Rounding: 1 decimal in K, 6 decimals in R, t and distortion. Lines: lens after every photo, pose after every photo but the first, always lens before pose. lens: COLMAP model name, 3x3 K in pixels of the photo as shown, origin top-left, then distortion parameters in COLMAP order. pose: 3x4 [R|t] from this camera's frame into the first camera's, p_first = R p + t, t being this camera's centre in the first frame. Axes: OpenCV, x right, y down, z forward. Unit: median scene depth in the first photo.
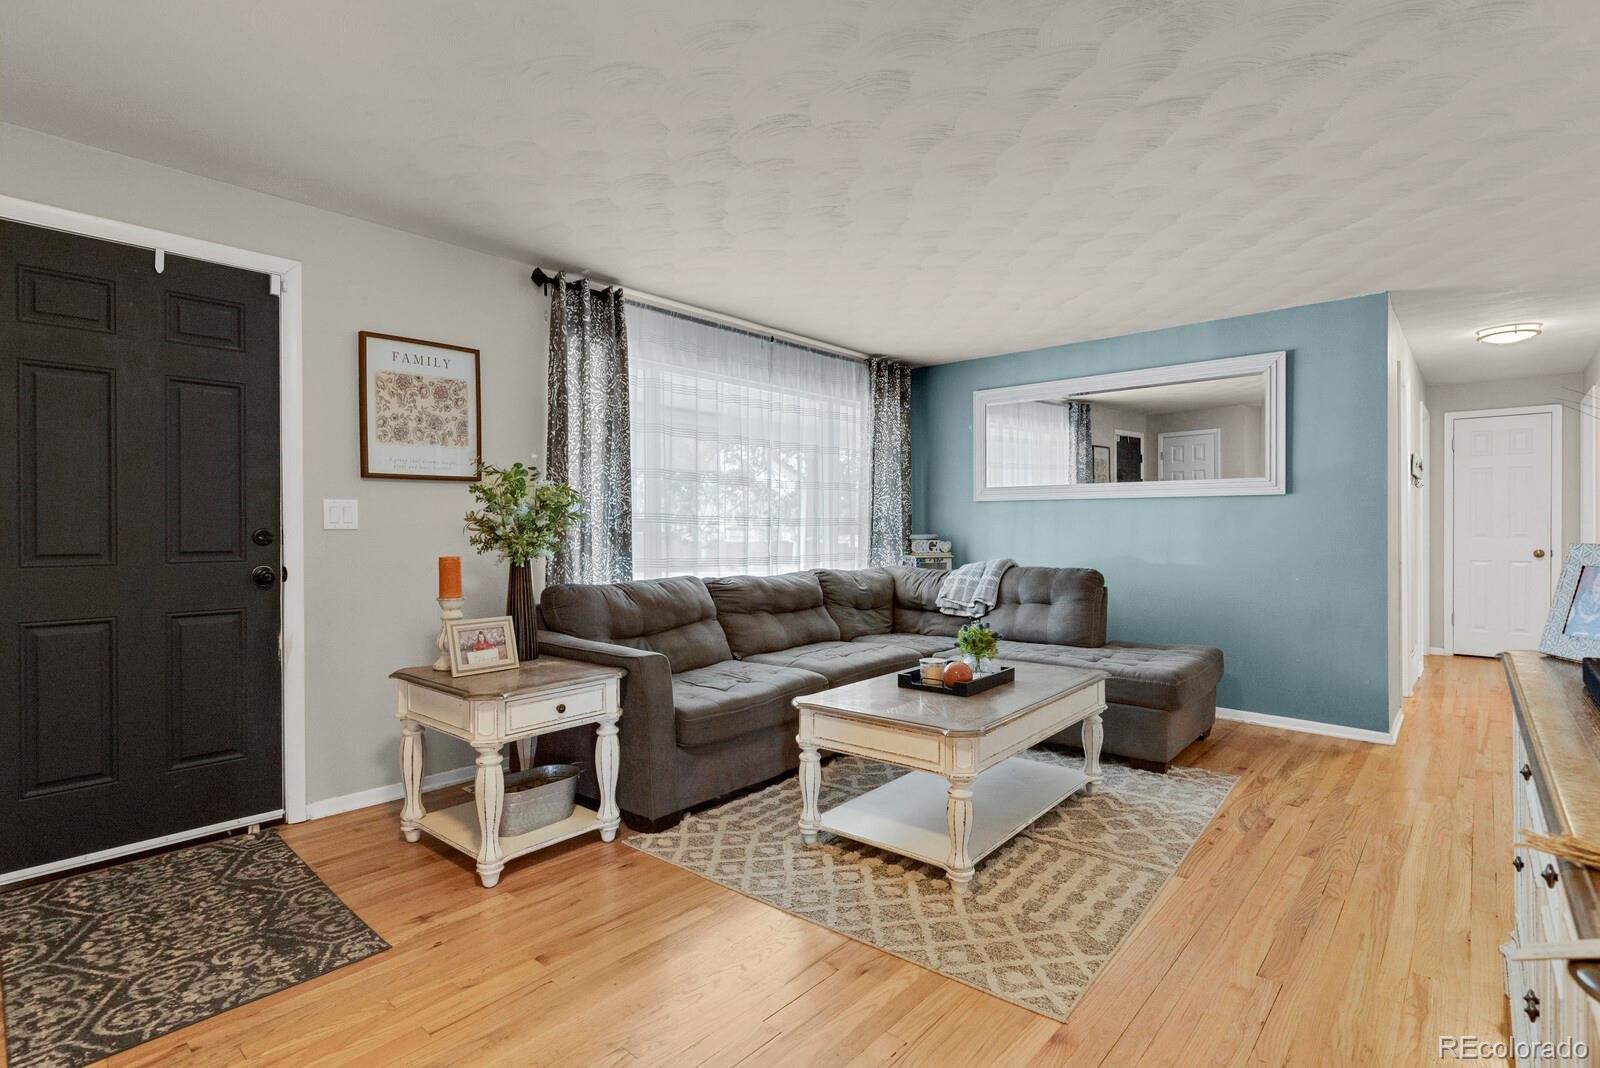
lens RADIAL K [[772.9, 0, 826.1], [0, 772.9, 532.3], [0, 0, 1]] dist [-0.004462, -0.000865]
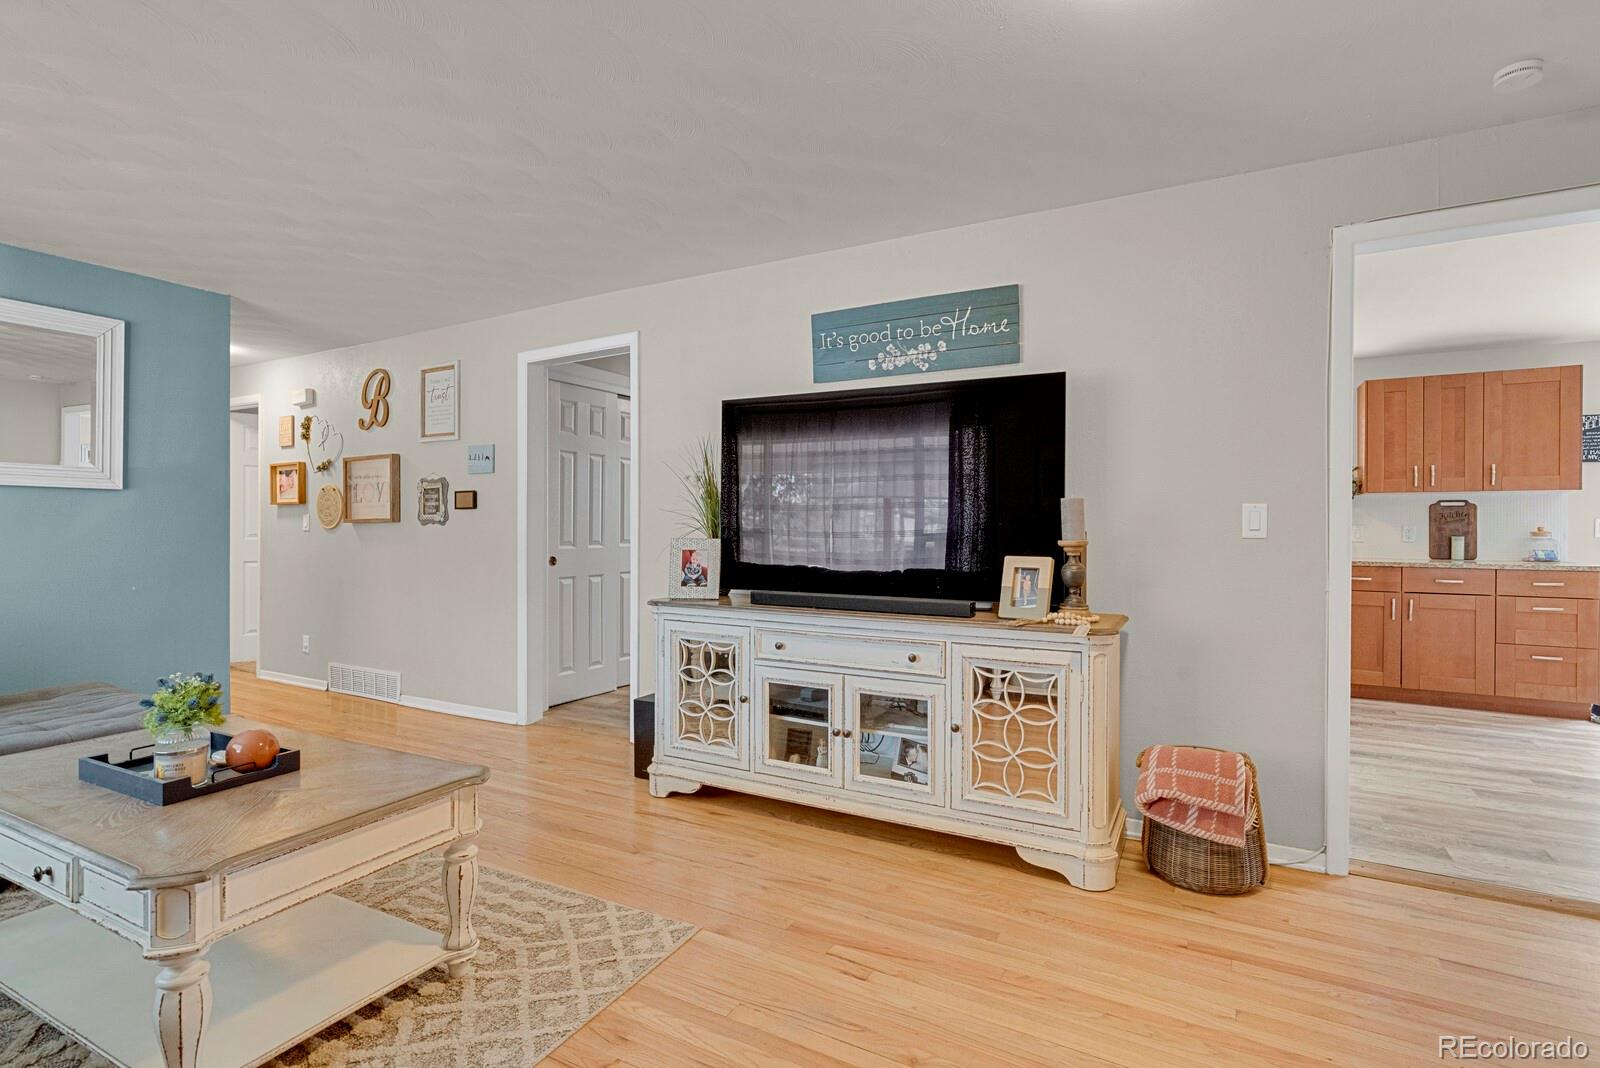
lens RADIAL K [[772.9, 0, 788.8], [0, 772.9, 529.2], [0, 0, 1]] dist [-0.004462, -0.000865]
pose [[-0.186176, -0.000741, 0.982516, -0.571404], [0.003910, 0.999991, 0.001495, -0.005478], [-0.982509, 0.004120, -0.186172, 0.661858]]
